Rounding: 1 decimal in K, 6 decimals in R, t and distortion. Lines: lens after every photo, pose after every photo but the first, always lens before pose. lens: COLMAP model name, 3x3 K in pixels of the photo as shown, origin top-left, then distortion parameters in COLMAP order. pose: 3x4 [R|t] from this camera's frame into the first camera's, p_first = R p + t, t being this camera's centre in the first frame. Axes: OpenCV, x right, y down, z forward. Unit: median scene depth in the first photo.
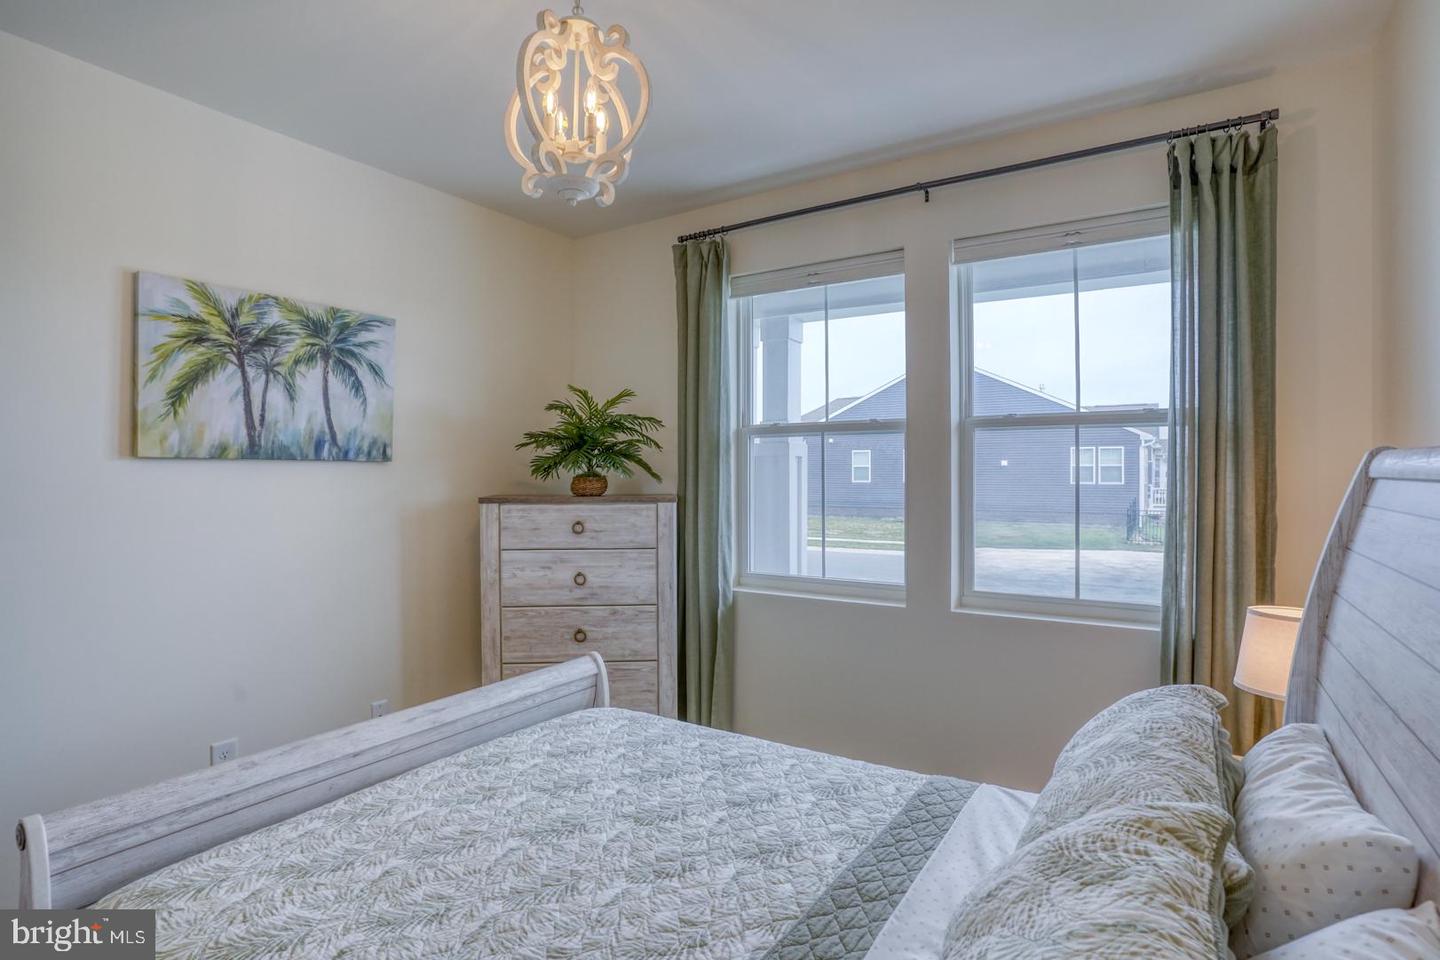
lens RADIAL K [[719.5, 0, 722.2], [0, 719.5, 481.4], [0, 0, 1]] dist [-0.075467, 0.032810]
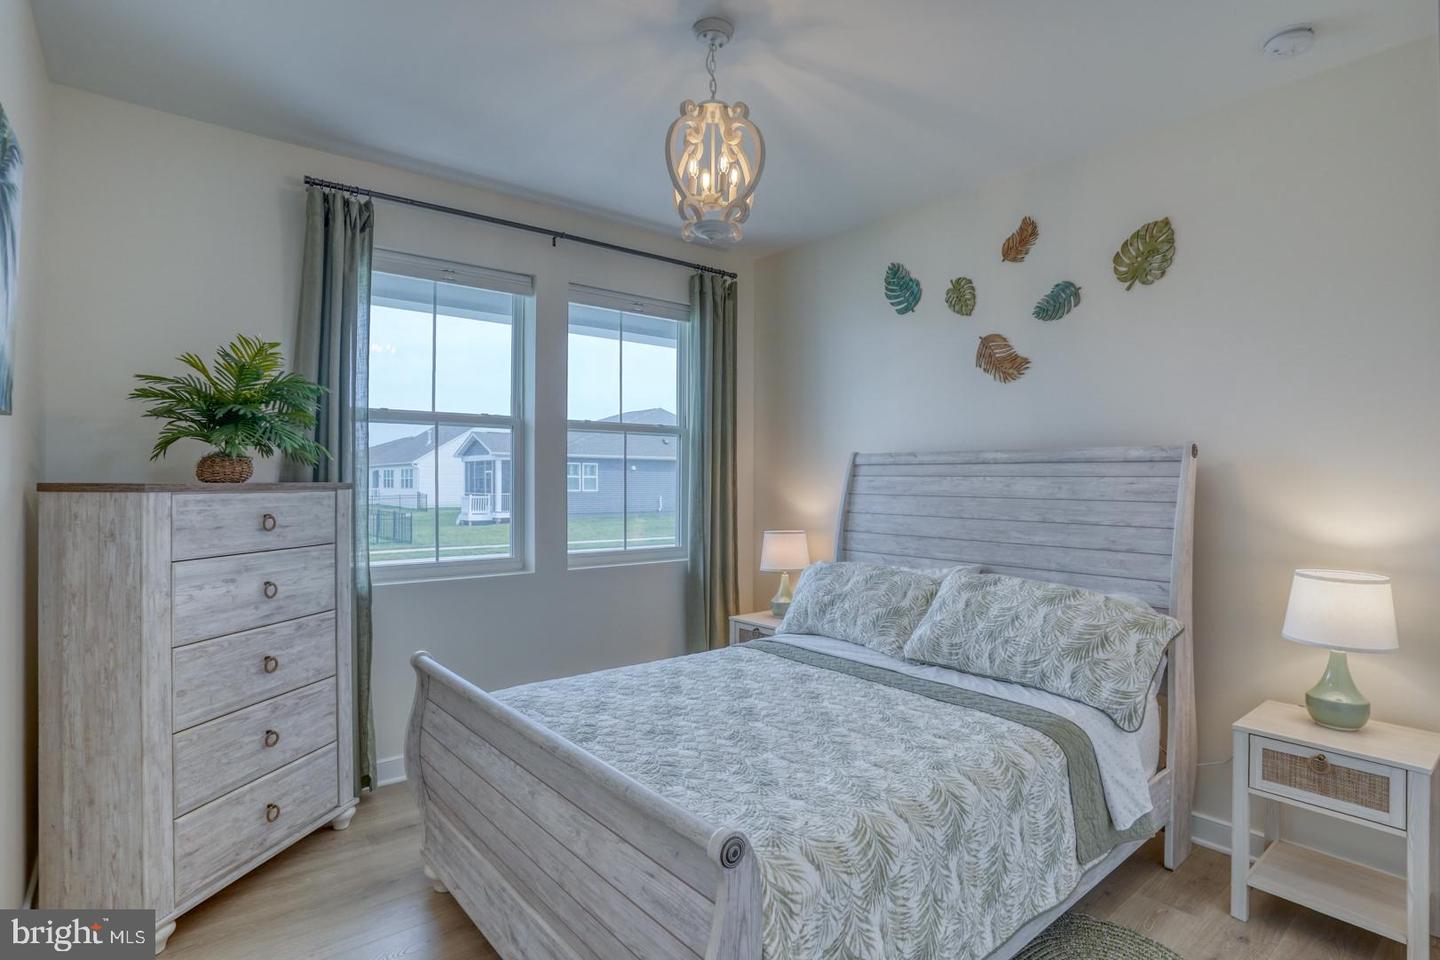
lens RADIAL K [[729.8, 0, 727.6], [0, 729.8, 477.0], [0, 0, 1]] dist [-0.096444, 0.048958]
pose [[0.292683, 0.005797, 0.956192, -0.781899], [0.010679, 0.999899, -0.009330, 0.028150], [-0.956150, 0.012942, 0.292592, 0.313528]]
